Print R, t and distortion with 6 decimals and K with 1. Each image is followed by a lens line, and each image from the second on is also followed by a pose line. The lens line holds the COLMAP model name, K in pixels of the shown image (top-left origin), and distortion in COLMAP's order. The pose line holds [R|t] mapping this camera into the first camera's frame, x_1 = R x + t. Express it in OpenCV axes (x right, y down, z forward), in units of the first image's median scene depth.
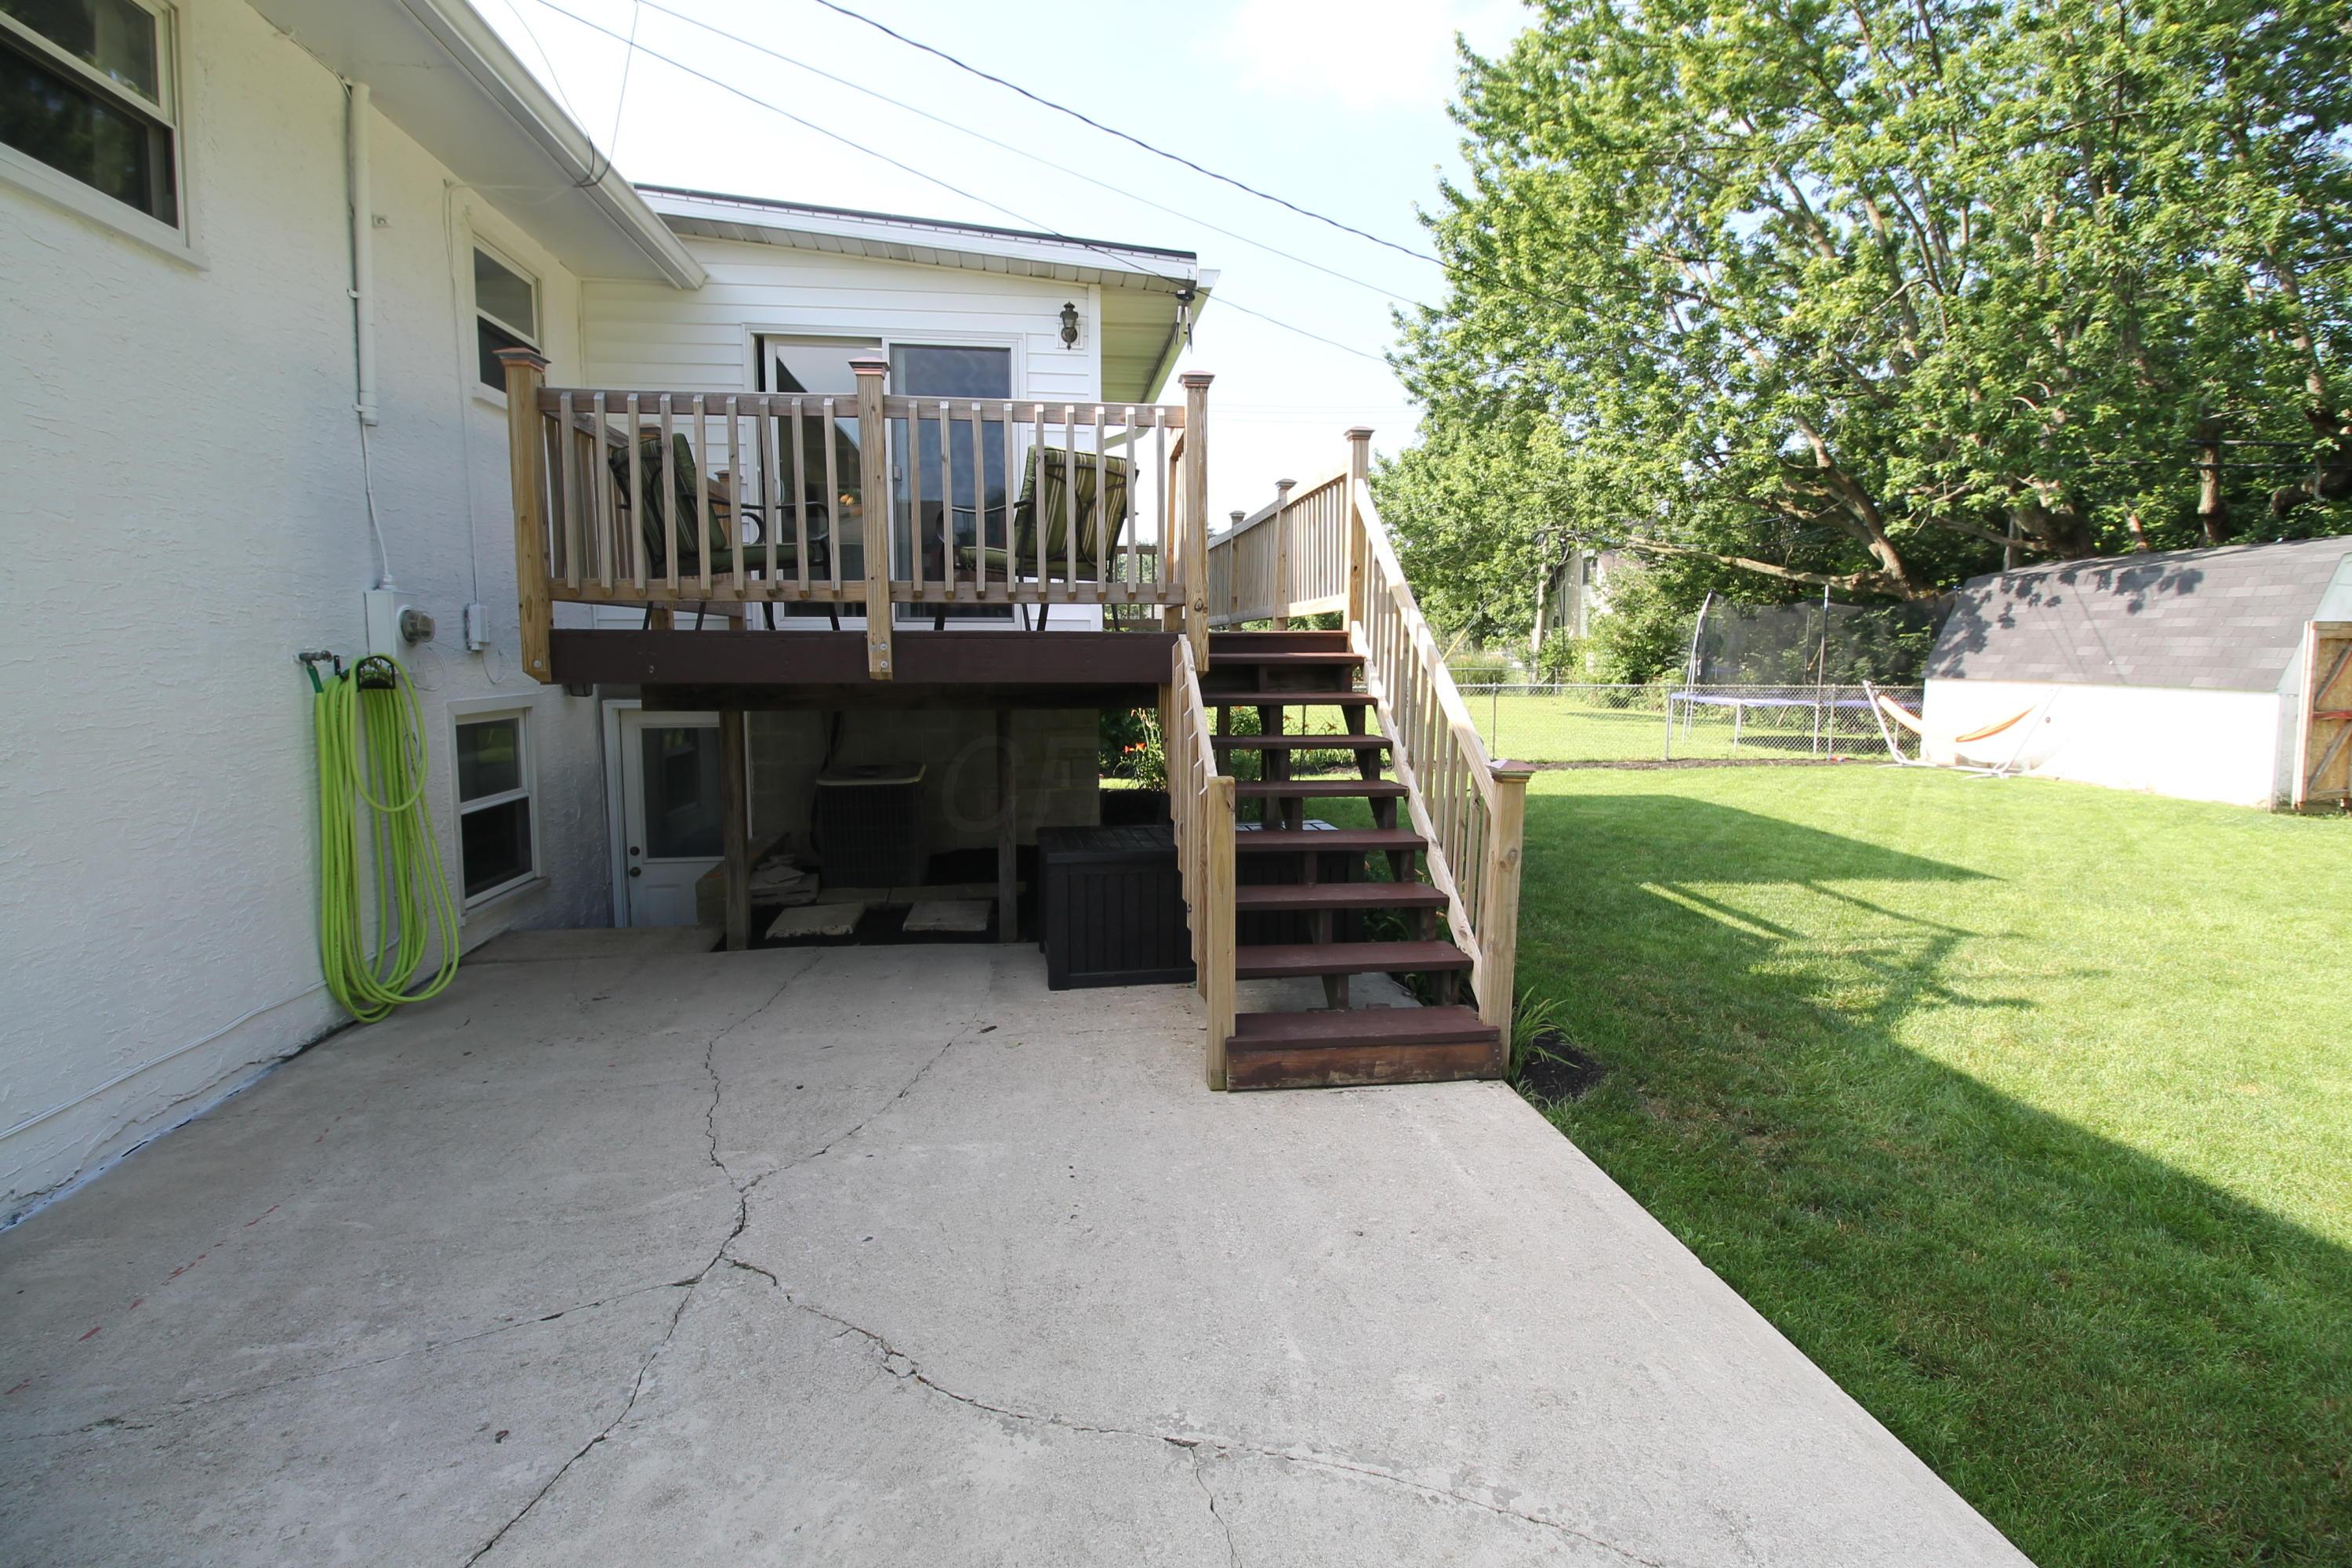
lens RADIAL K [[1091.5, 0, 1176.6], [0, 1091.5, 759.7], [0, 0, 1]] dist [-0.002420, -0.012519]
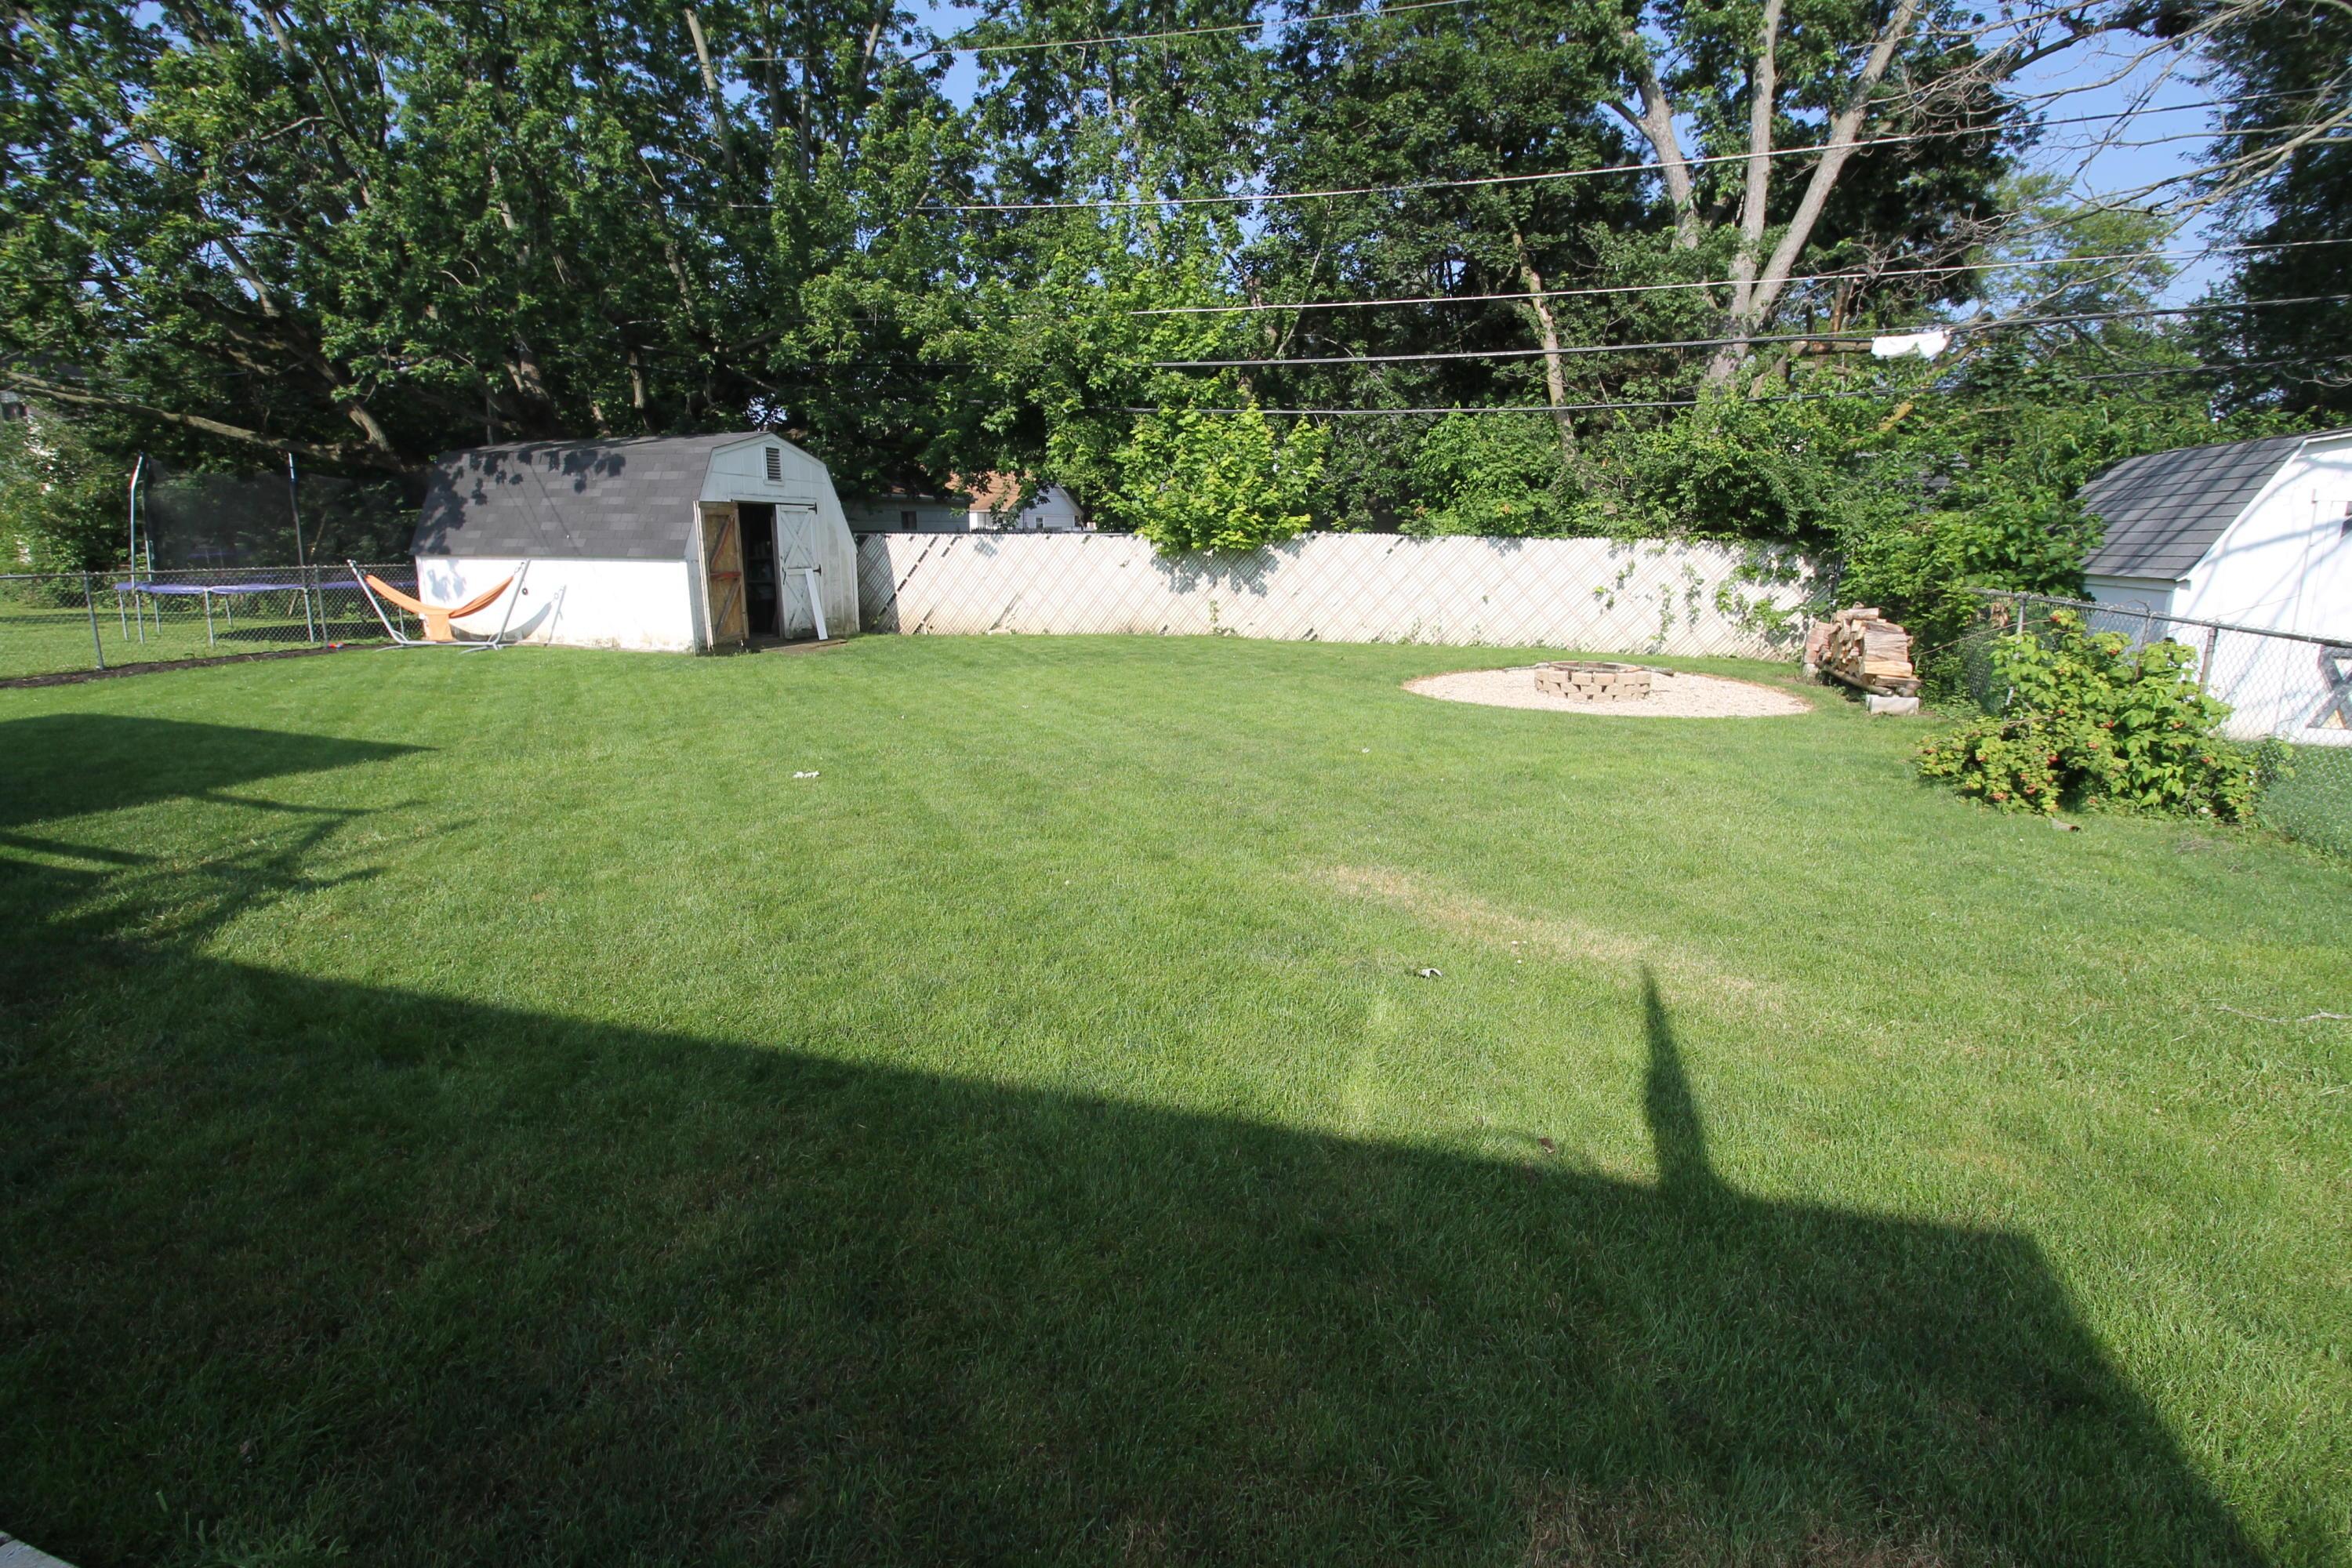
lens RADIAL K [[1091.5, 0, 1176.6], [0, 1091.5, 759.7], [0, 0, 1]] dist [-0.002420, -0.012519]
pose [[0.419379, -0.185388, 0.888680, 0.079978], [0.089301, 0.982603, 0.162840, 0.008801], [-0.903409, 0.011068, 0.428638, -0.042659]]
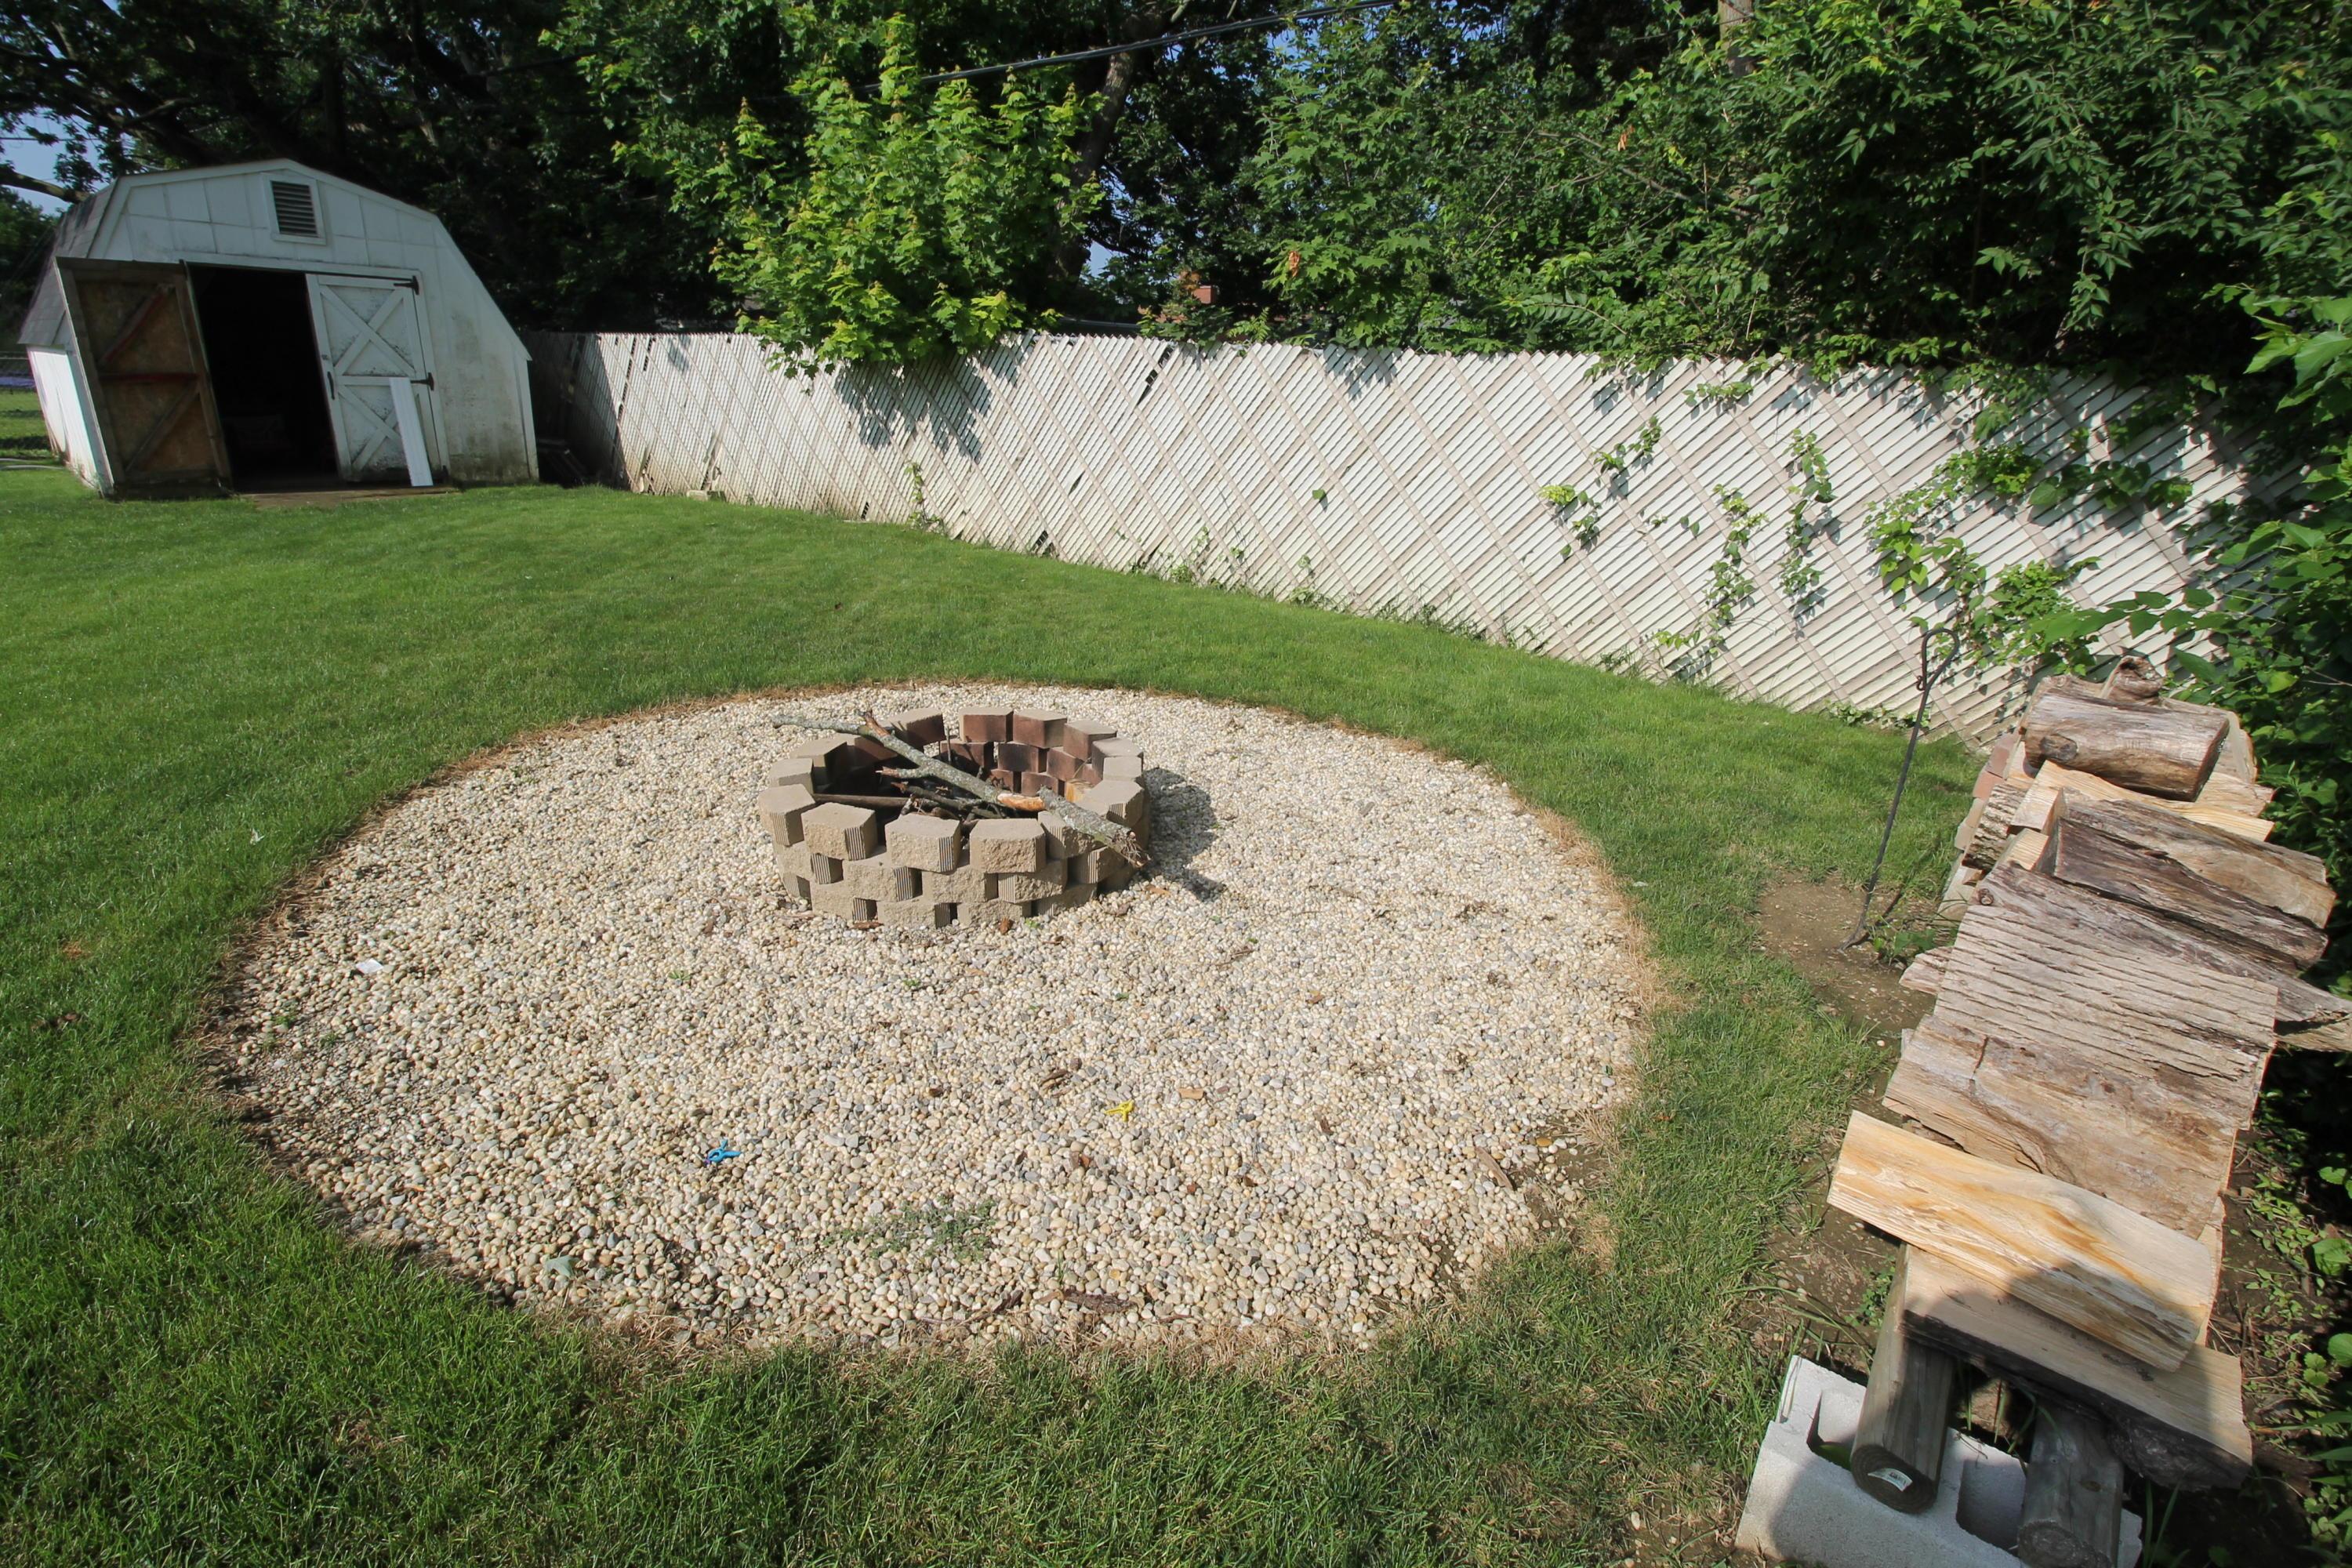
lens RADIAL K [[1091.5, 0, 1176.6], [0, 1091.5, 759.7], [0, 0, 1]] dist [-0.002420, -0.012519]
pose [[0.744970, -0.191358, 0.639063, 0.823340], [0.027281, 0.965913, 0.257426, 0.041948], [-0.666539, -0.174341, 0.724797, -0.173818]]
